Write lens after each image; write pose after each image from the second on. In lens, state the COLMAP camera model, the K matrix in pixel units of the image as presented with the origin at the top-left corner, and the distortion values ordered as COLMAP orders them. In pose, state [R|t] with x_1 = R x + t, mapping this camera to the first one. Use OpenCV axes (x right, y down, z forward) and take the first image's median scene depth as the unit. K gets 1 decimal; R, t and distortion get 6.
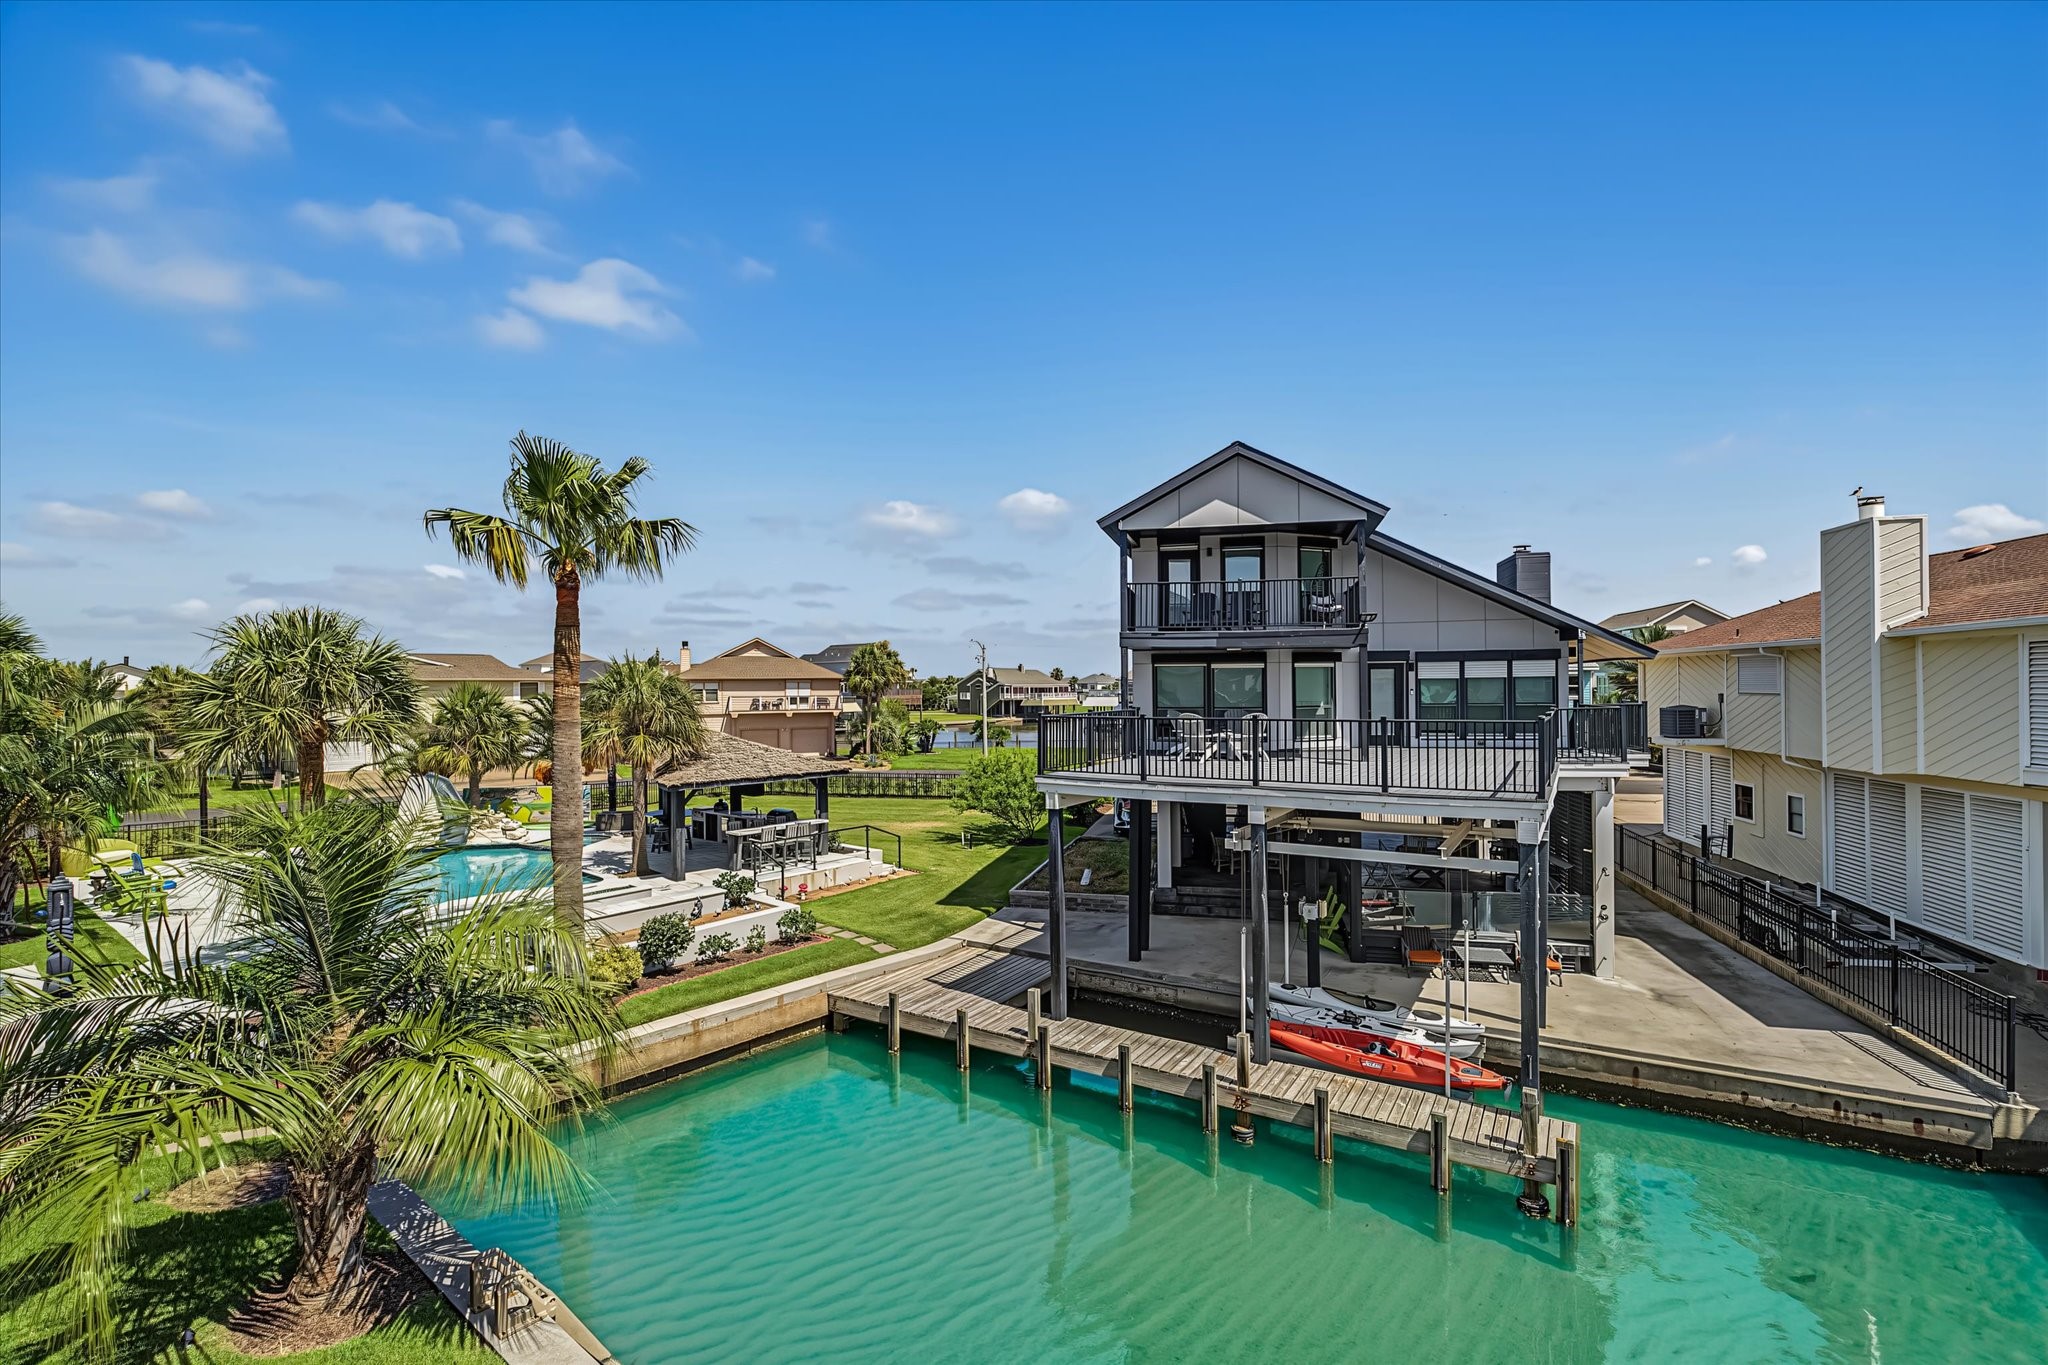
lens RADIAL K [[915.5, 0, 1025.3], [0, 915.5, 686.8], [0, 0, 1]] dist [0.019470, 0.000308]
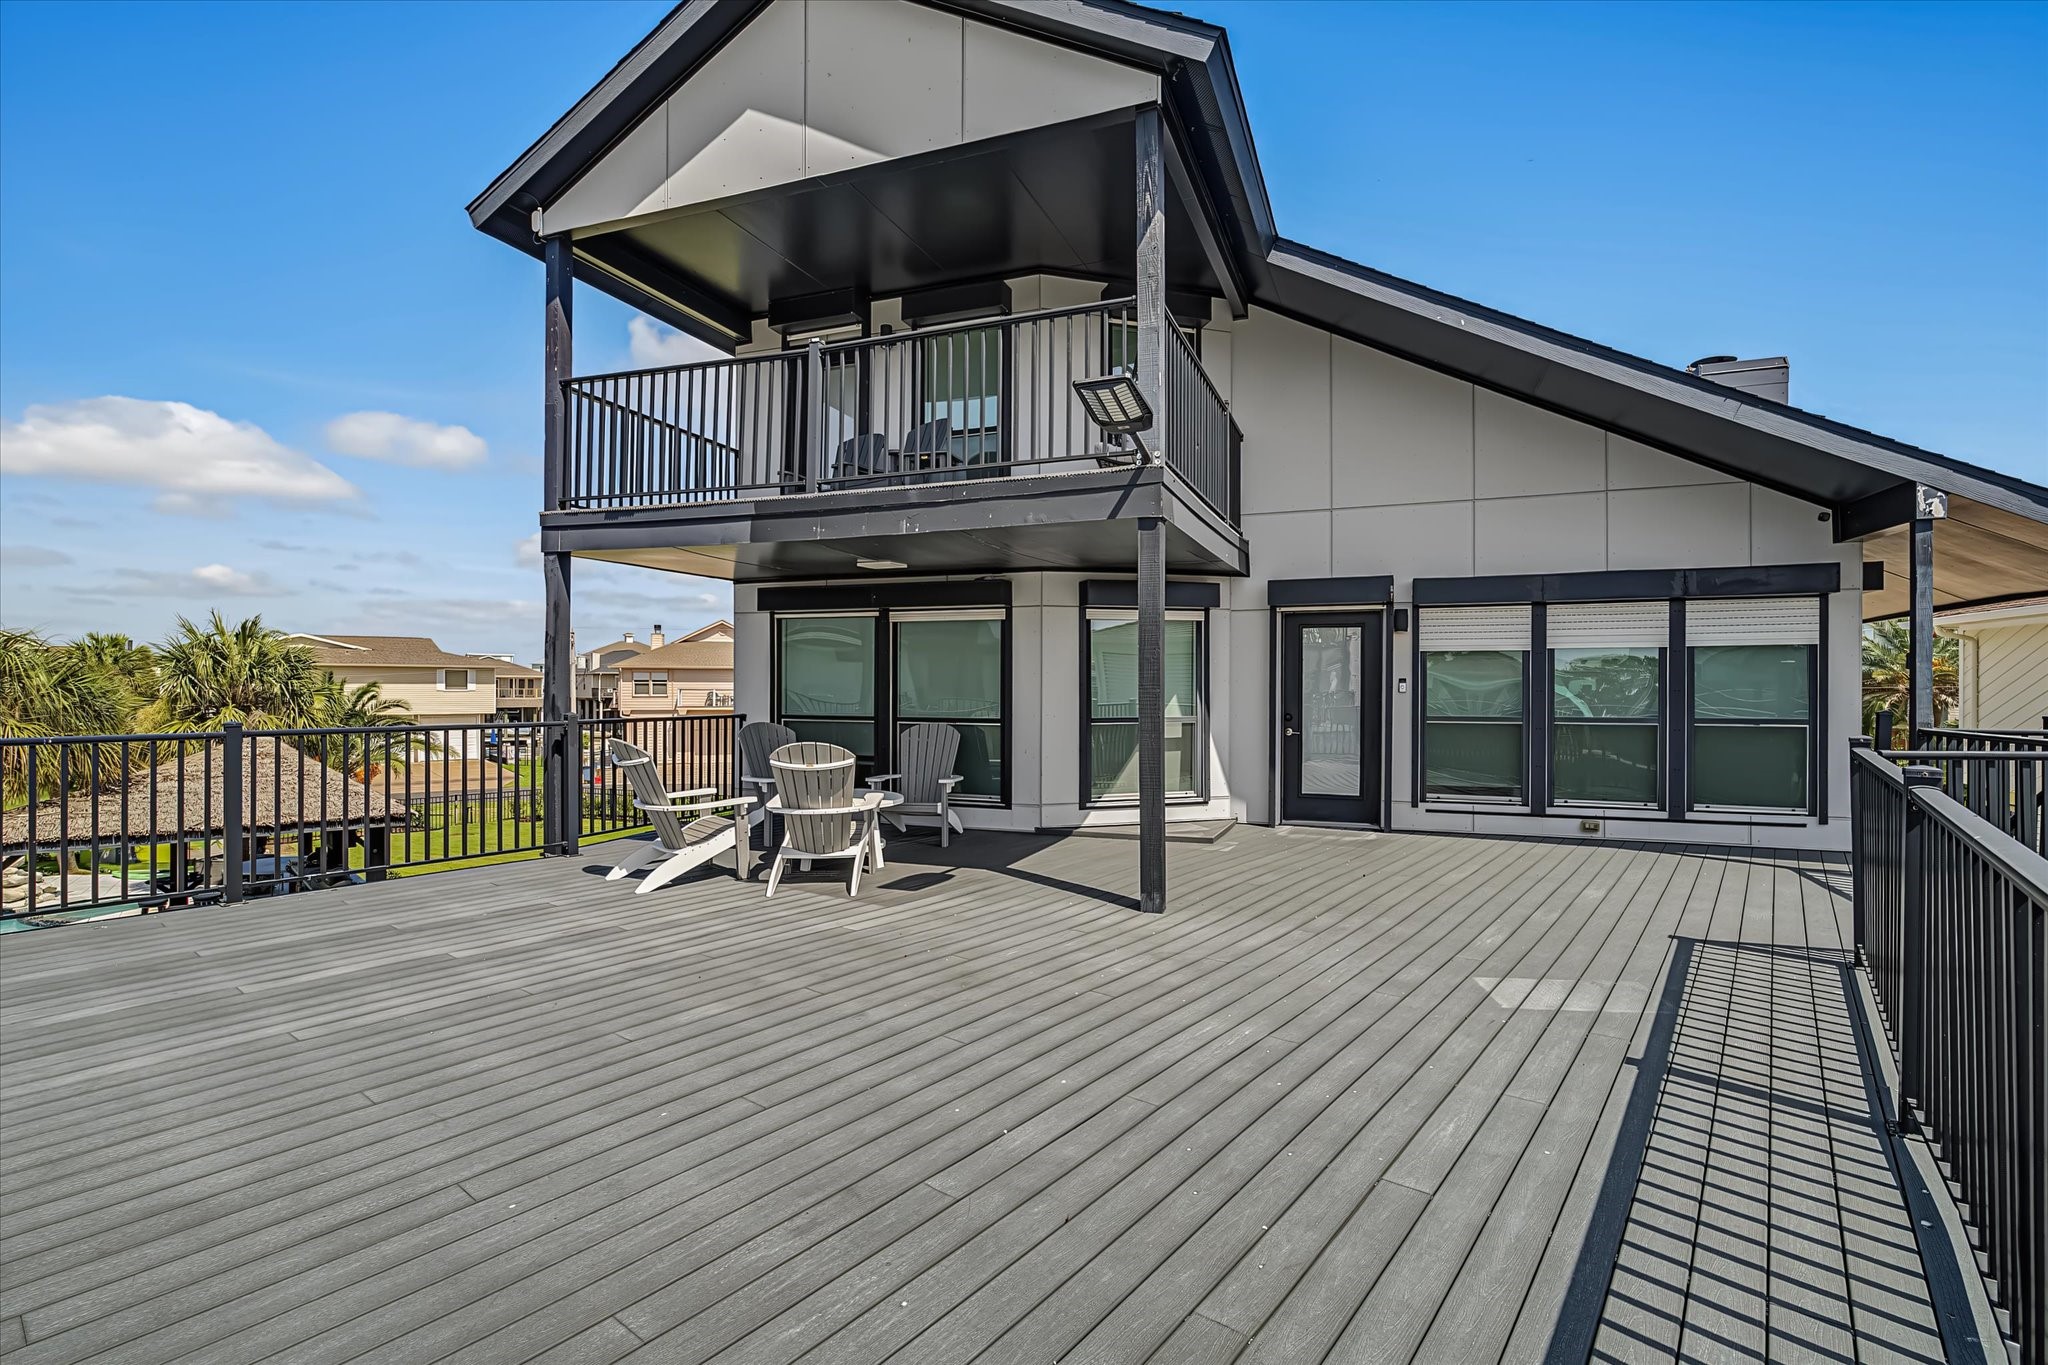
lens RADIAL K [[915.5, 0, 1030.0], [0, 915.5, 682.8], [0, 0, 1]] dist [0.019470, 0.000308]
pose [[0.990454, 0.012099, -0.137311, 0.320660], [-0.012411, 0.999922, -0.001410, 0.007220], [0.137283, 0.003101, 0.990527, 0.597116]]
